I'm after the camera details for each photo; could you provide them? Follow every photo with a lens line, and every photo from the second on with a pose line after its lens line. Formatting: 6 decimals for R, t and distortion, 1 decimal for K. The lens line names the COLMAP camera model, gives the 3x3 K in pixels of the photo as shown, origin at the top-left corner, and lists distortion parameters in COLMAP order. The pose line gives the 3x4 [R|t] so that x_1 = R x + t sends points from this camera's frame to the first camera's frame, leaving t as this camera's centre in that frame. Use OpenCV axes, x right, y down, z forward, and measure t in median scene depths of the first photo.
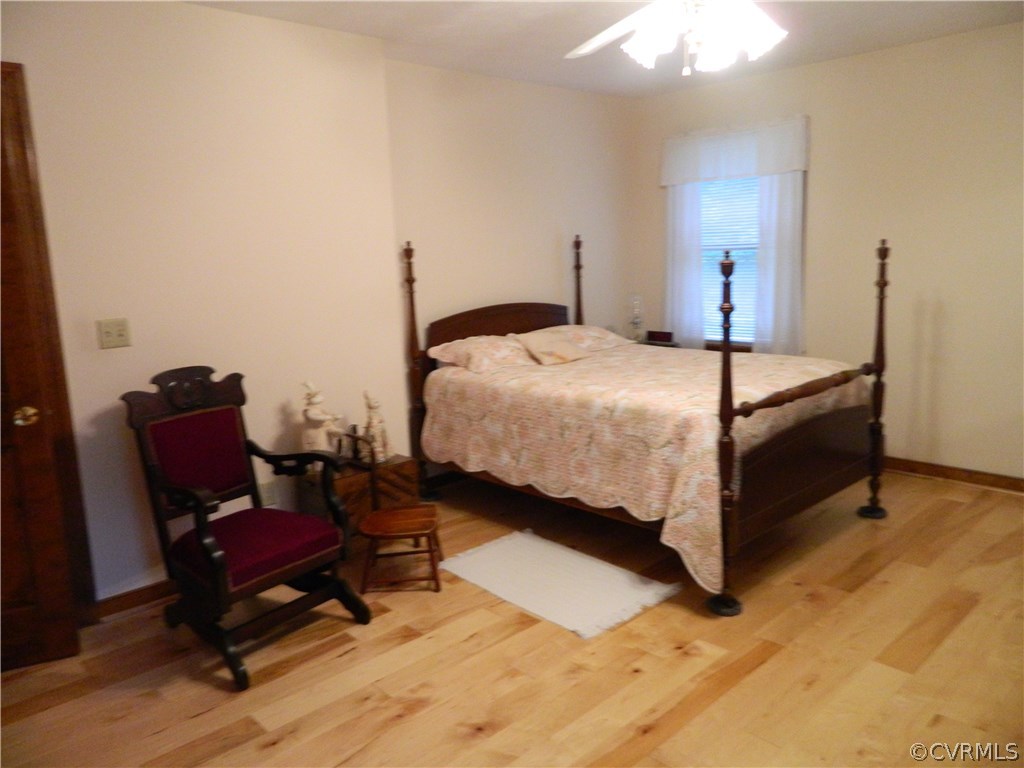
lens RADIAL K [[756.5, 0, 512.0], [0, 756.5, 384.0], [0, 0, 1]] dist [0.003096, -0.000259]
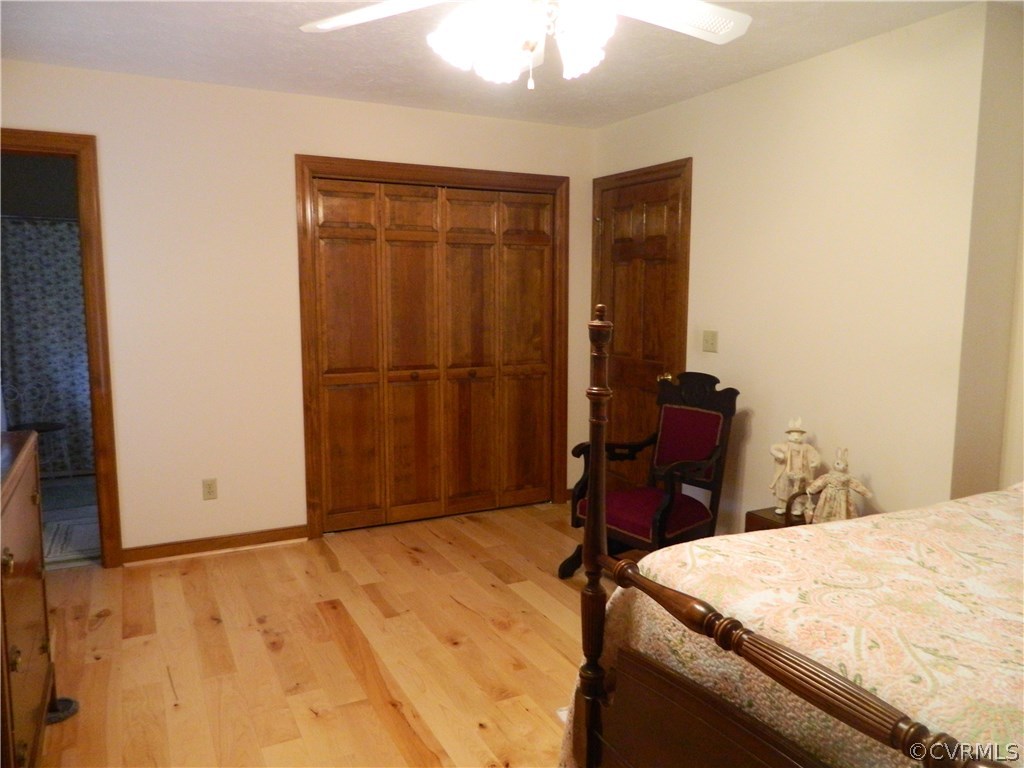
lens RADIAL K [[756.5, 0, 512.0], [0, 756.5, 384.0], [0, 0, 1]] dist [0.003096, -0.000259]
pose [[-0.281911, 0.157597, -0.946409, 0.874978], [-0.147863, 0.967496, 0.205153, -0.221132], [0.947978, 0.197774, -0.249445, 1.027280]]
